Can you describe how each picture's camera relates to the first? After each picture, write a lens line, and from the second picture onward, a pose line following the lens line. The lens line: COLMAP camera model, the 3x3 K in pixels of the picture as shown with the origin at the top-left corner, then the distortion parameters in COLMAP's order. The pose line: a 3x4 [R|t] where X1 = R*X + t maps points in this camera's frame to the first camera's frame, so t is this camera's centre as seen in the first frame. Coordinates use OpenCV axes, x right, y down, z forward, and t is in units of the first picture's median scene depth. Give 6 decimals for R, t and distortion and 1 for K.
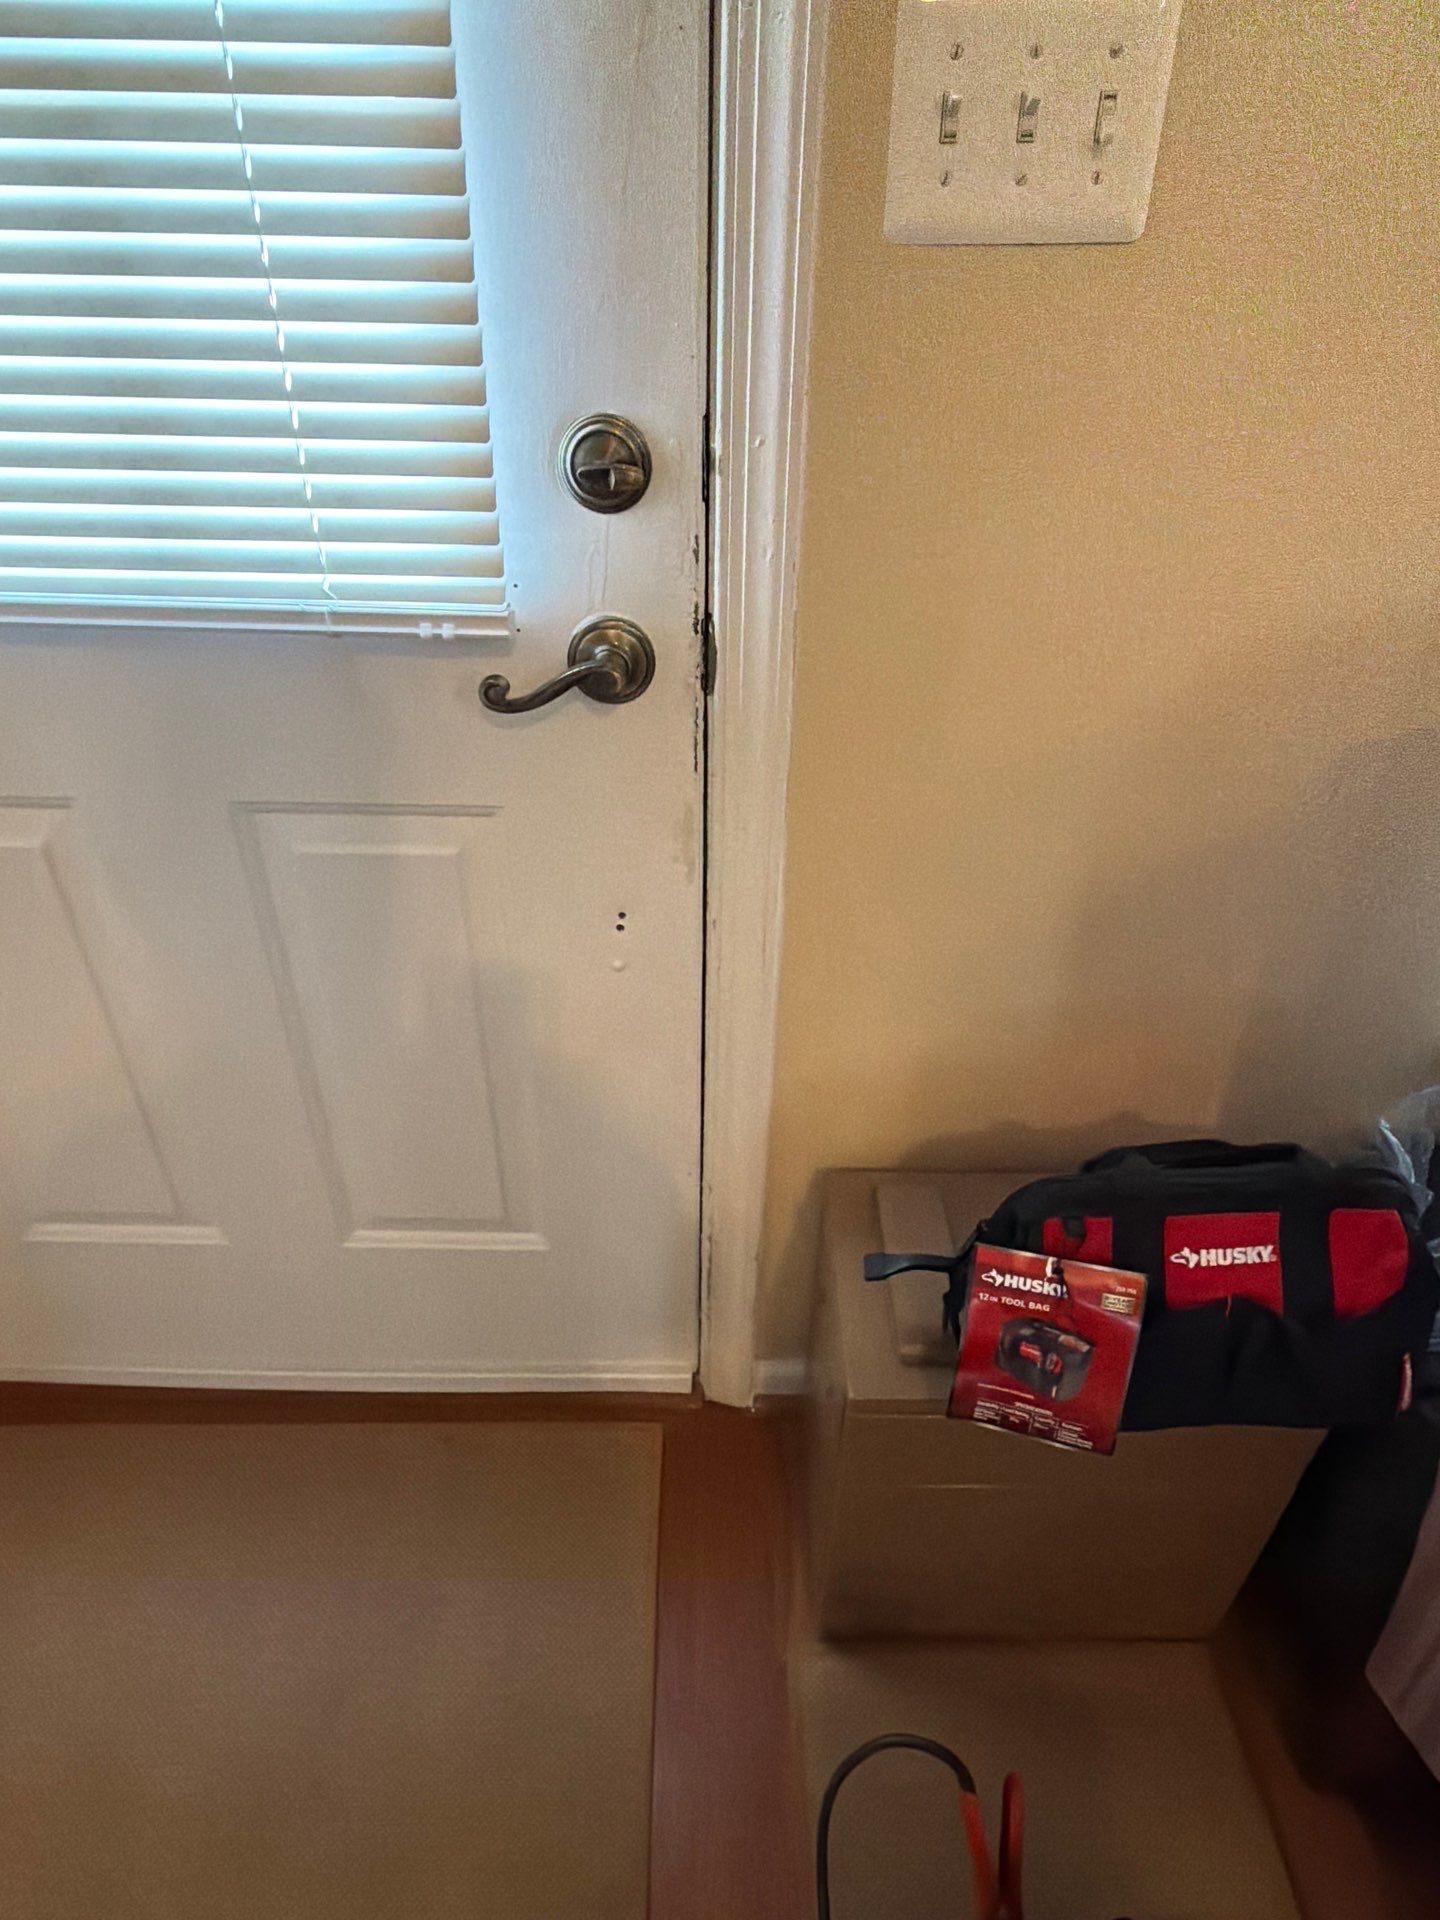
lens RADIAL K [[1157.5, 0, 720.0], [0, 1157.5, 960.0], [0, 0, 1]] dist [0.004335, 0.001268]
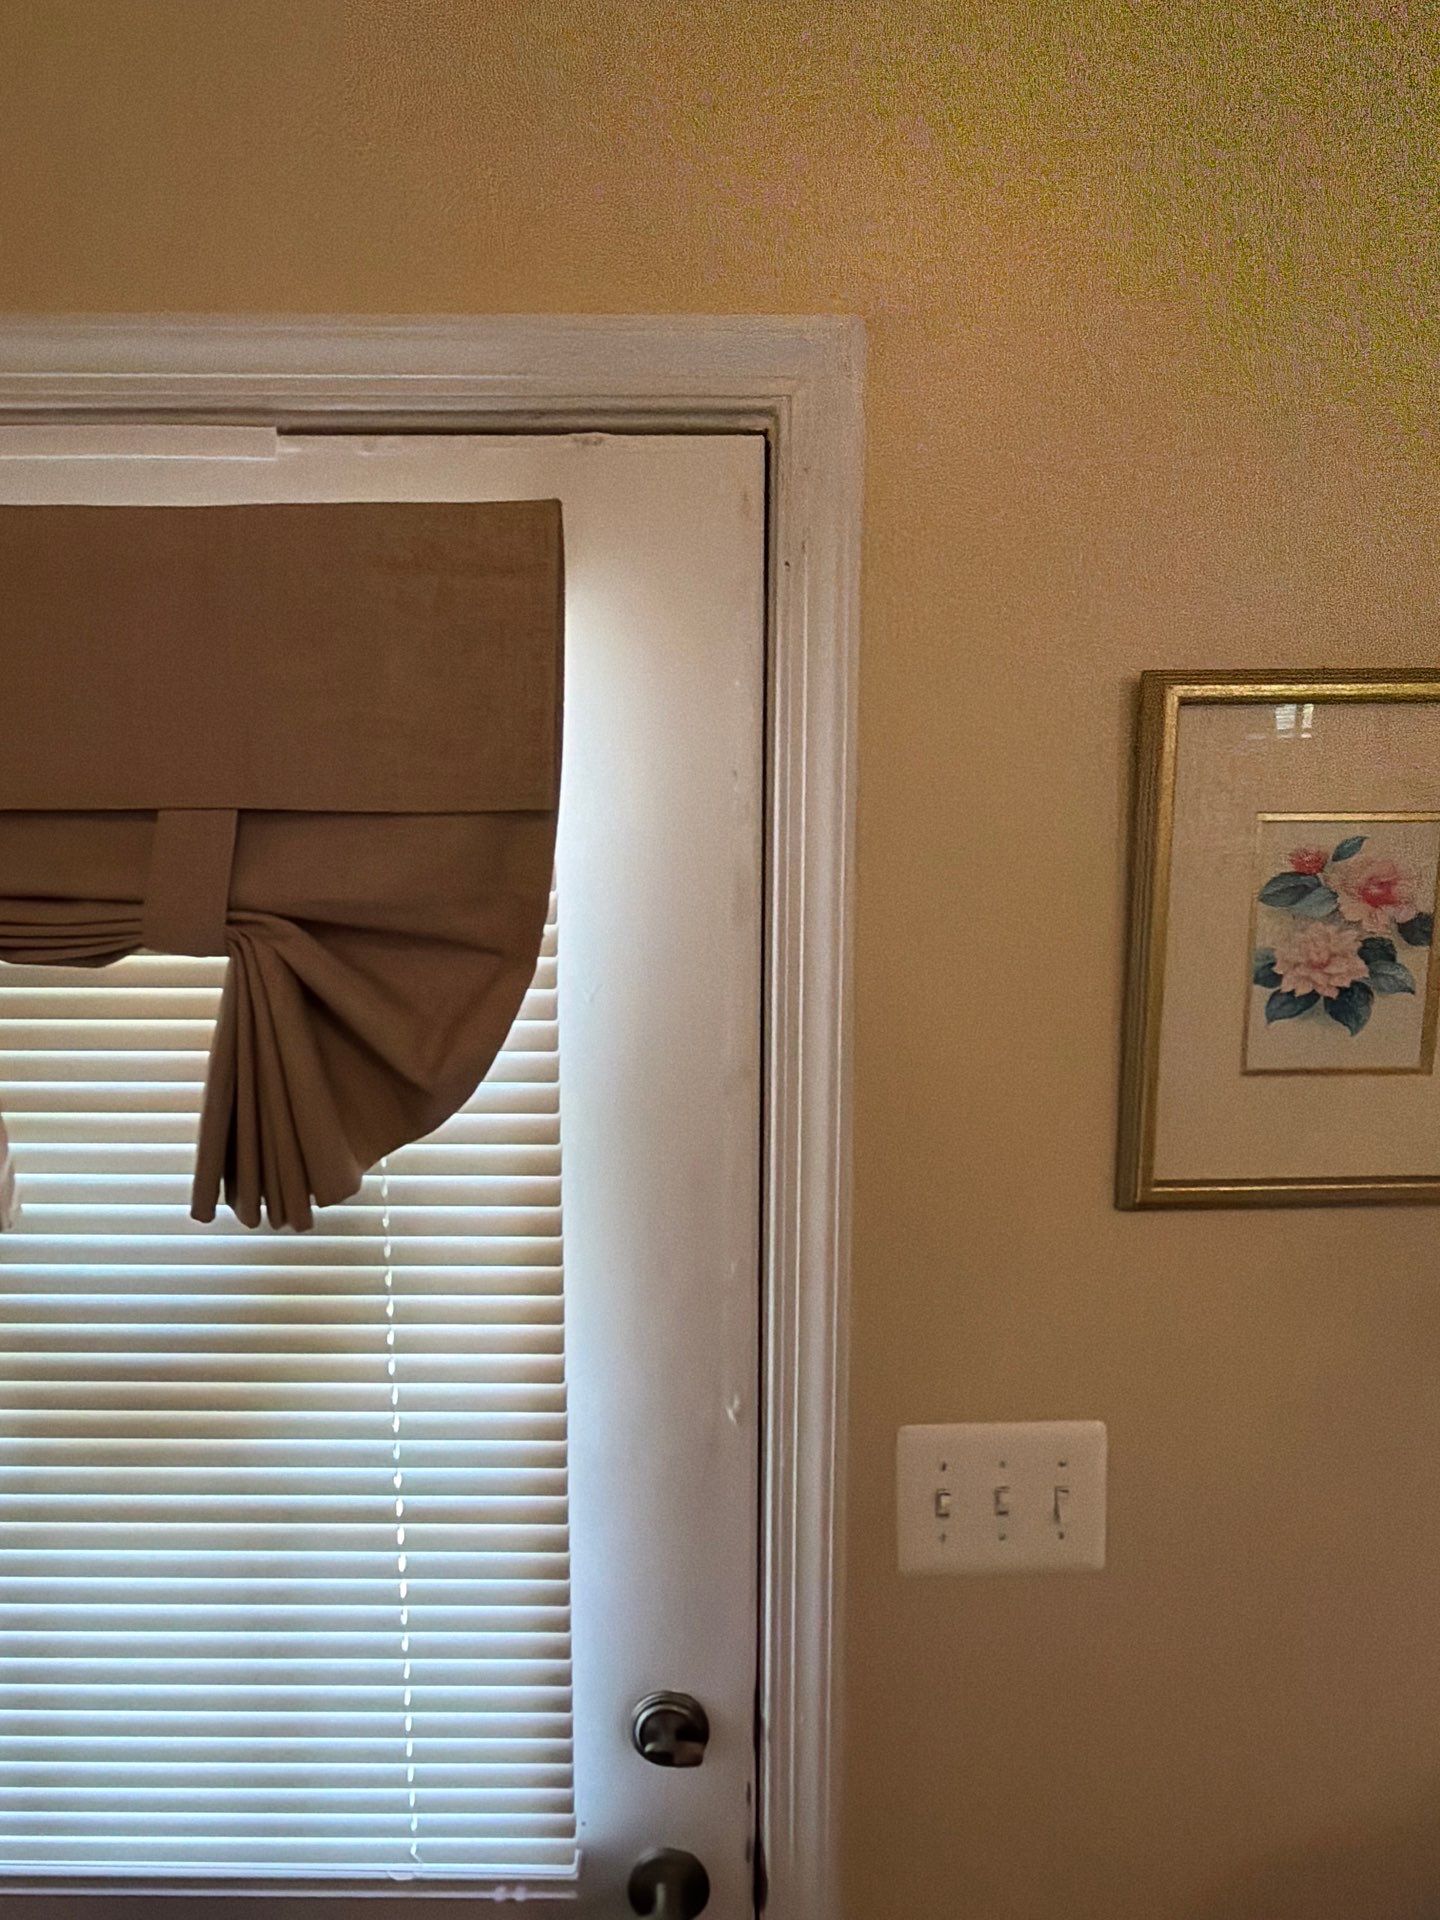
lens RADIAL K [[1157.5, 0, 720.0], [0, 1157.5, 960.0], [0, 0, 1]] dist [0.004335, 0.001268]
pose [[0.999860, -0.016130, 0.004413, -0.037434], [0.016341, 0.886405, -0.462623, -0.518210], [0.003550, 0.462630, 0.886544, -0.340006]]
